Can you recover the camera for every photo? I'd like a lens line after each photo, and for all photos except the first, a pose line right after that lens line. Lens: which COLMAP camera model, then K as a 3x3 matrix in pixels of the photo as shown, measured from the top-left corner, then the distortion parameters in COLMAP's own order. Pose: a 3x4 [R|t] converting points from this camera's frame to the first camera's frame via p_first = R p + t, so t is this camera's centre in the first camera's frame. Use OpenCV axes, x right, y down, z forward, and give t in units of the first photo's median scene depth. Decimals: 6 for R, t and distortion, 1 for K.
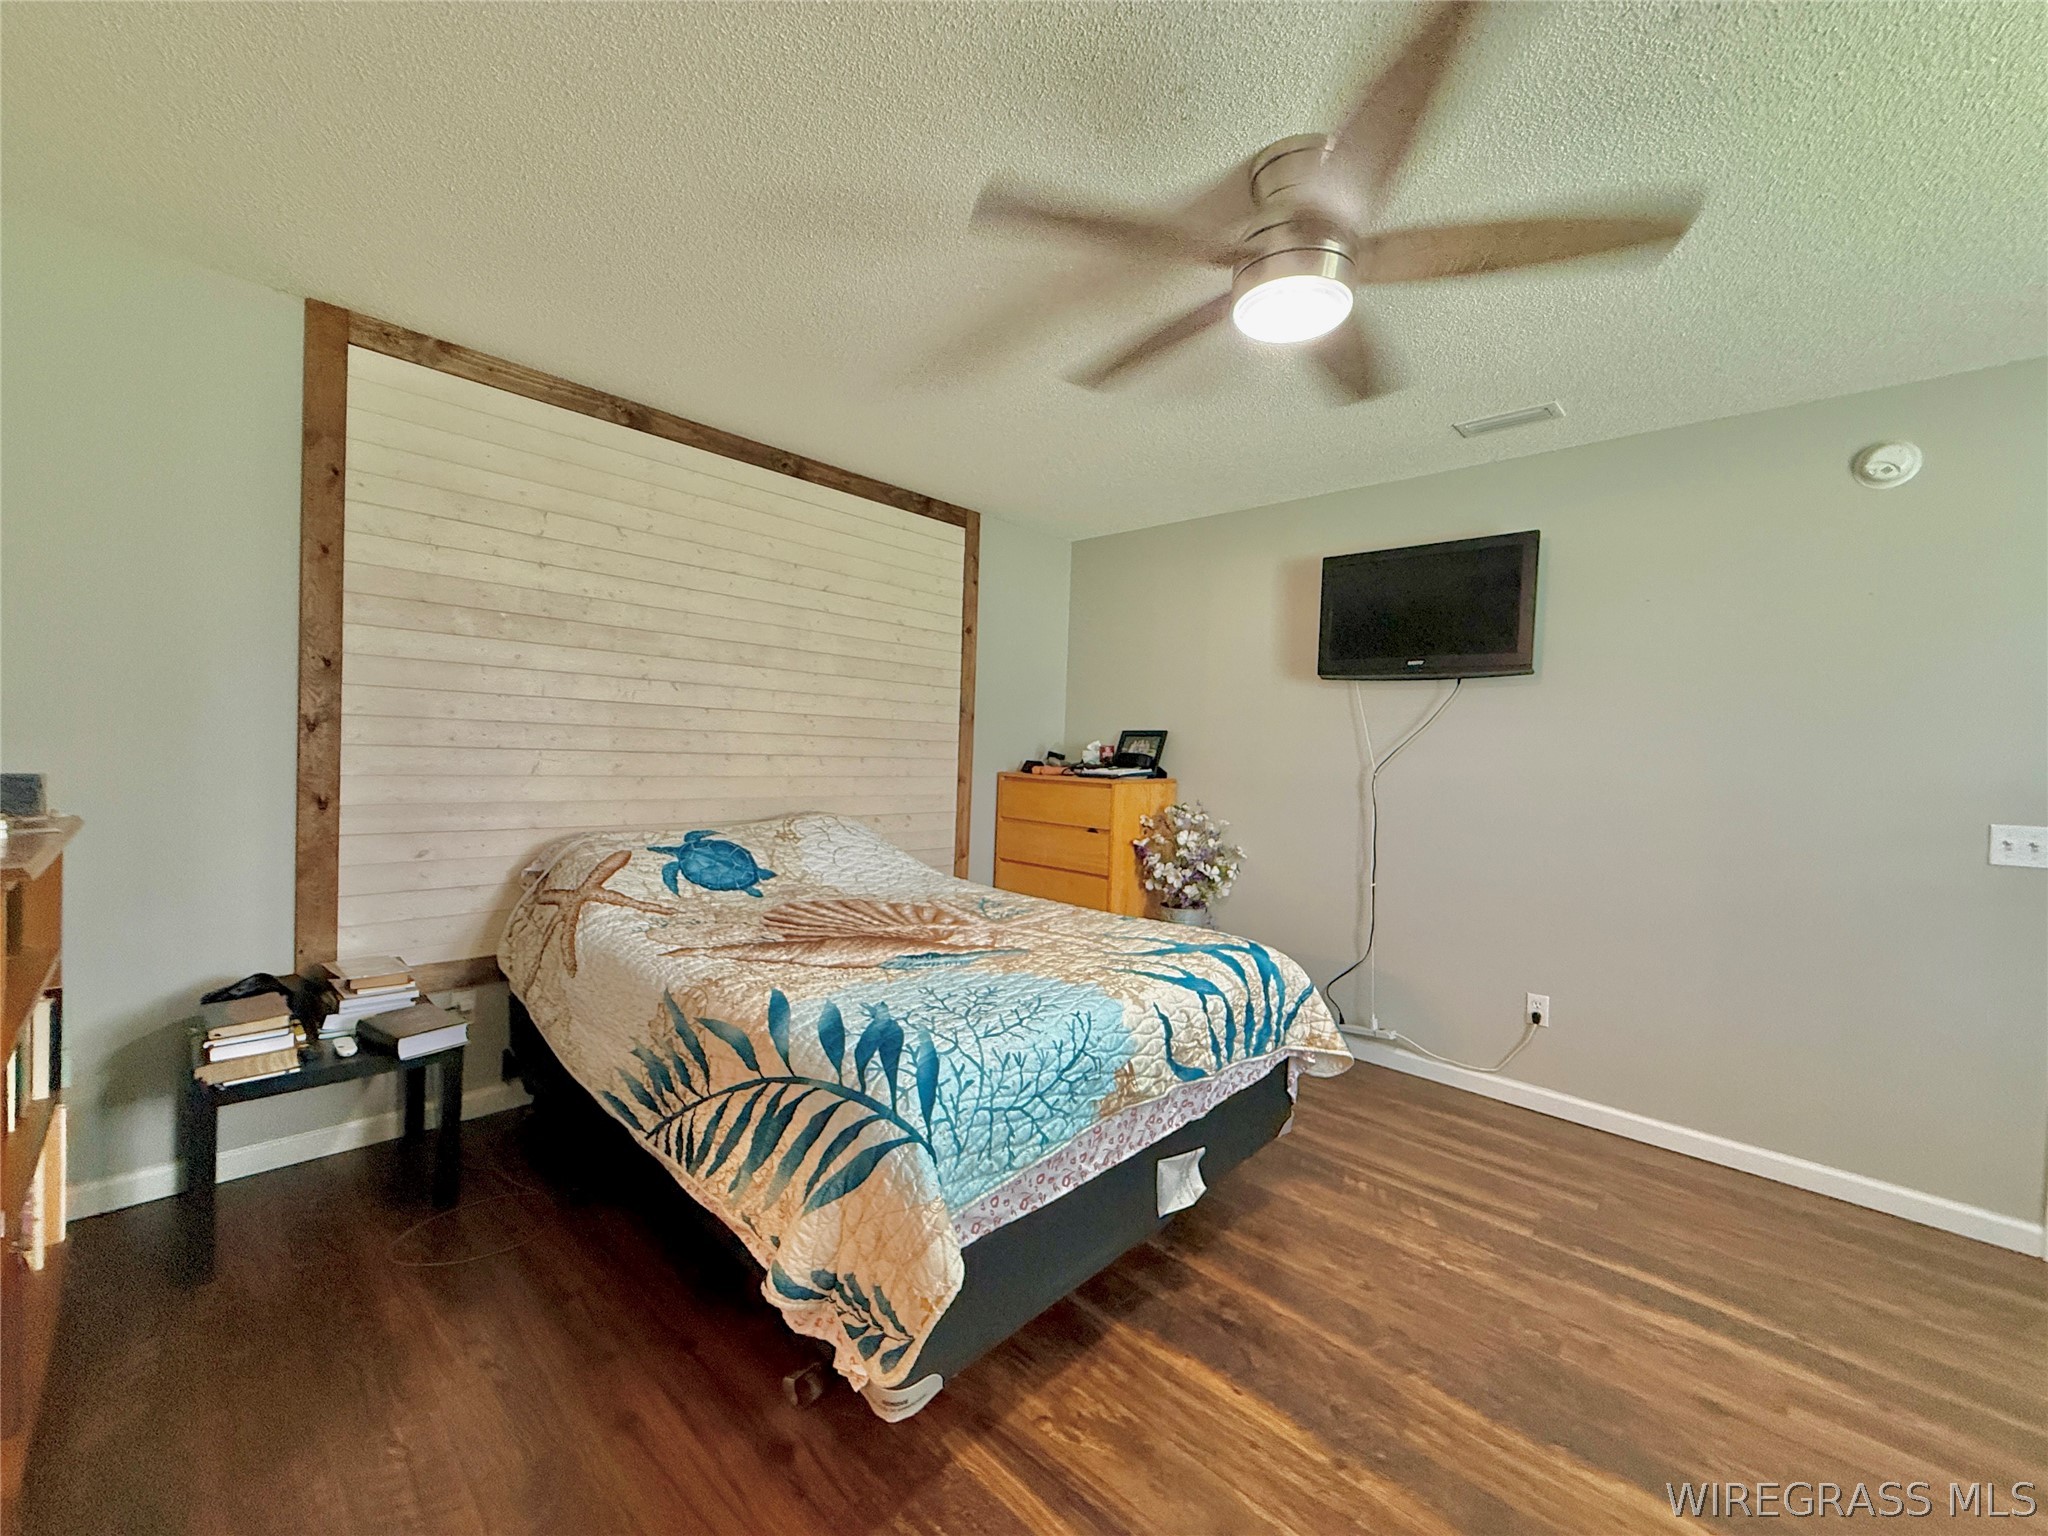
lens RADIAL K [[813.7, 0, 1020.5], [0, 813.7, 766.9], [0, 0, 1]] dist [0.002549, 0.000036]
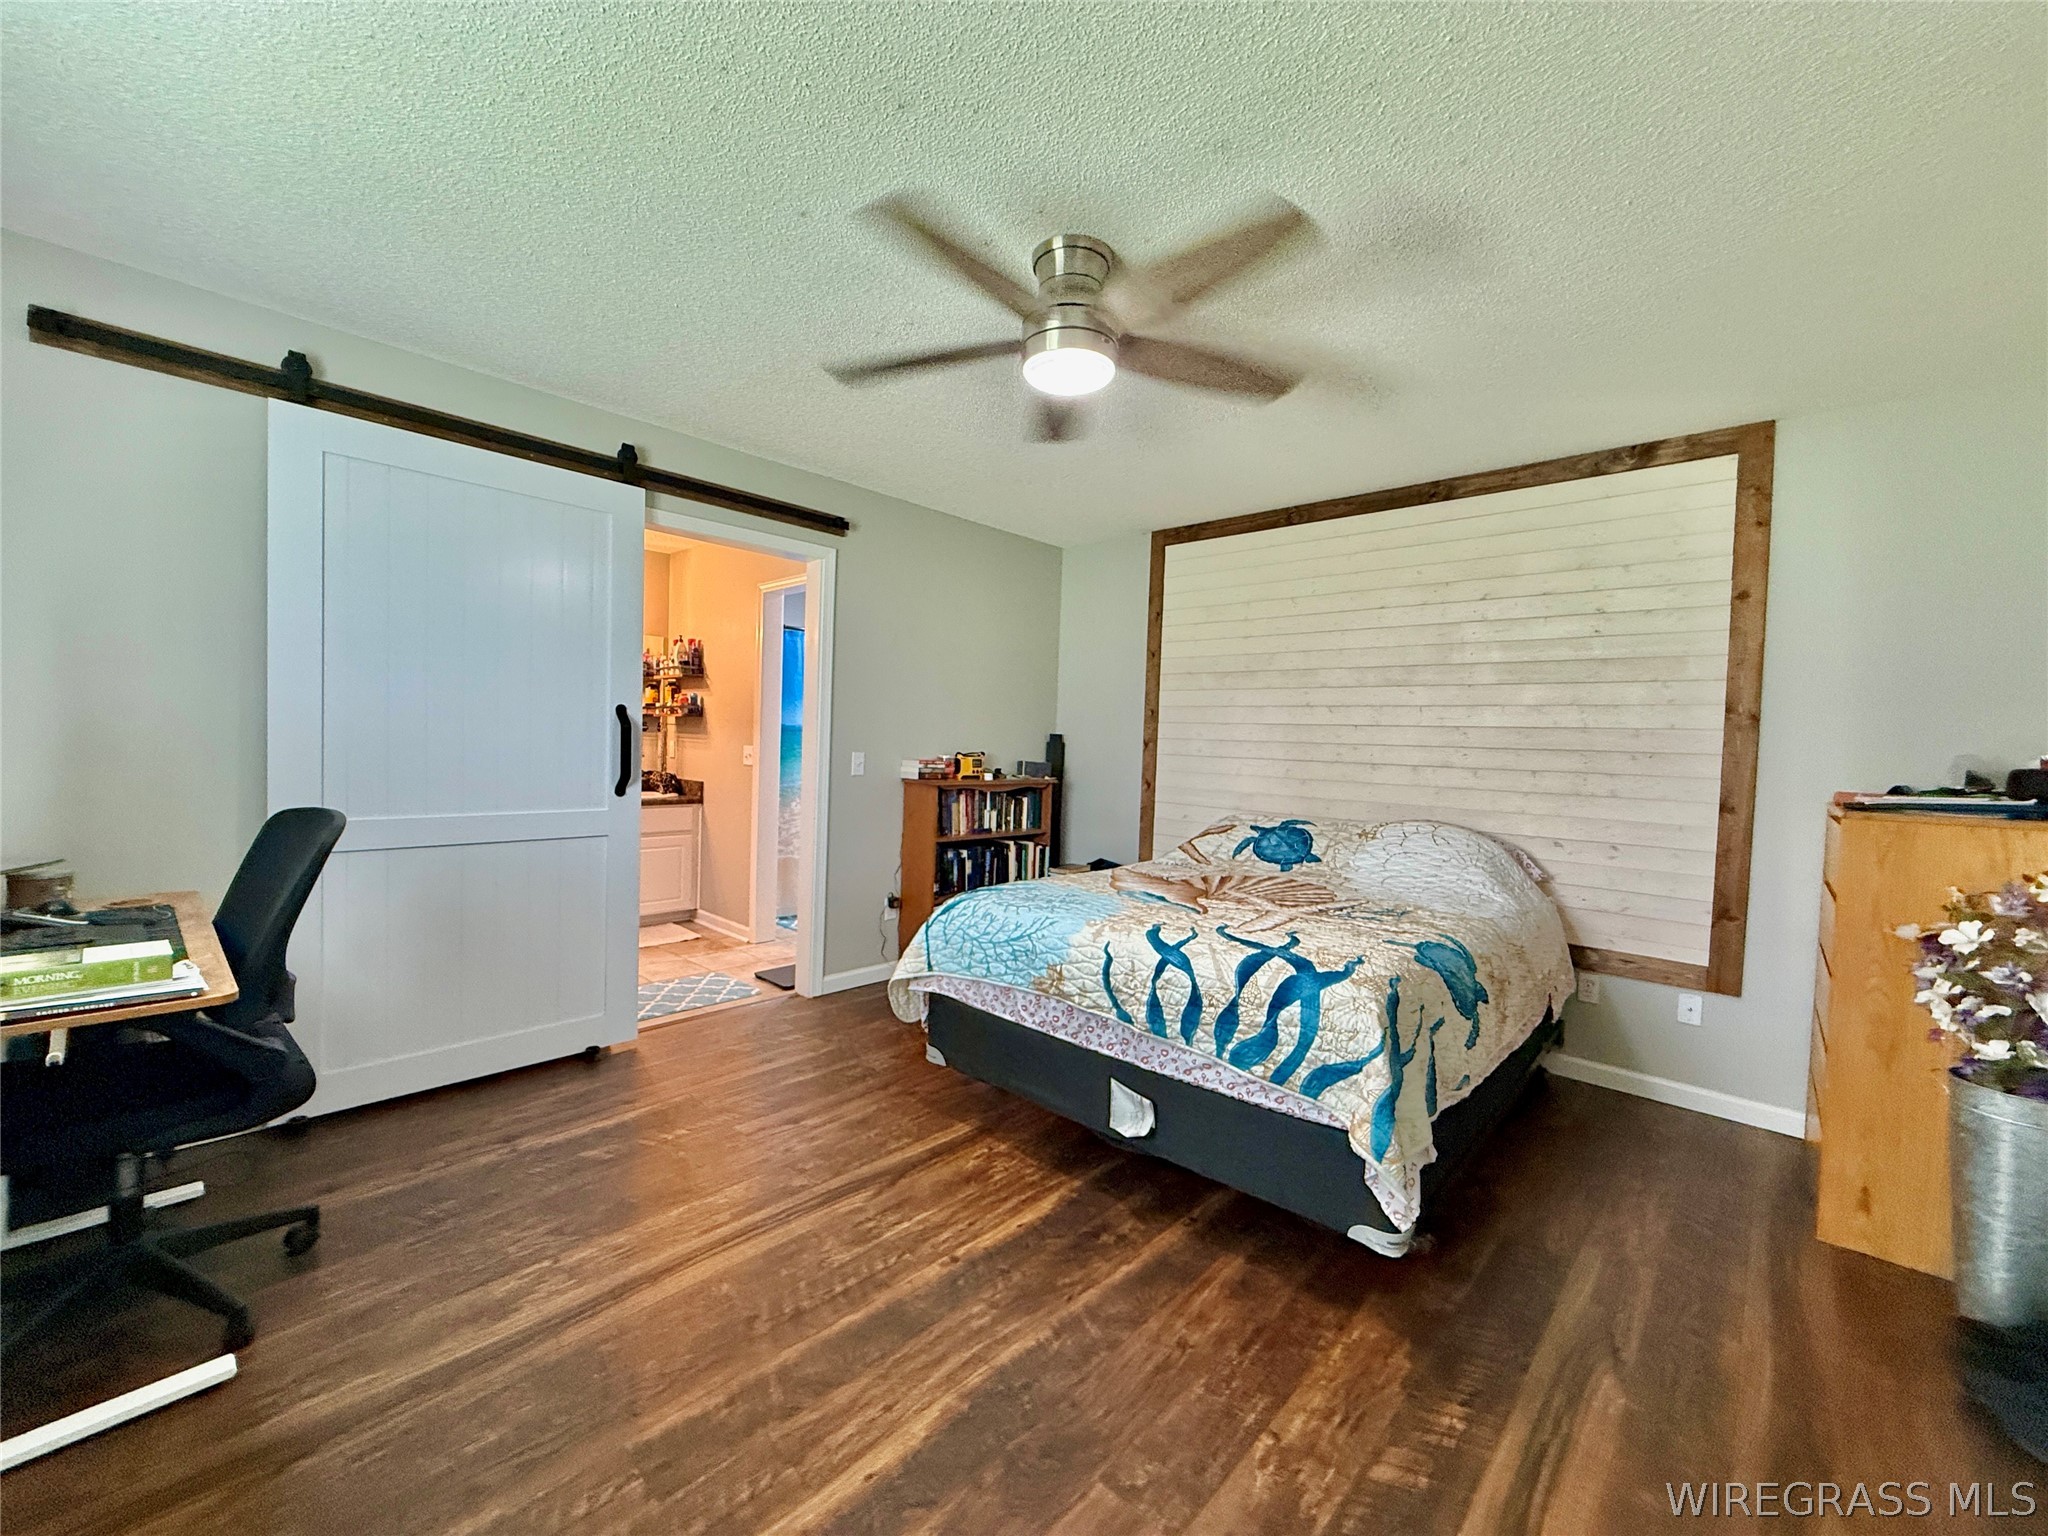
lens RADIAL K [[813.7, 0, 1020.5], [0, 813.7, 766.9], [0, 0, 1]] dist [0.002549, 0.000036]
pose [[0.016200, -0.007281, -0.999842, 0.930789], [-0.057378, 0.998319, -0.008200, 0.031488], [0.998221, 0.057501, 0.015755, 0.561180]]
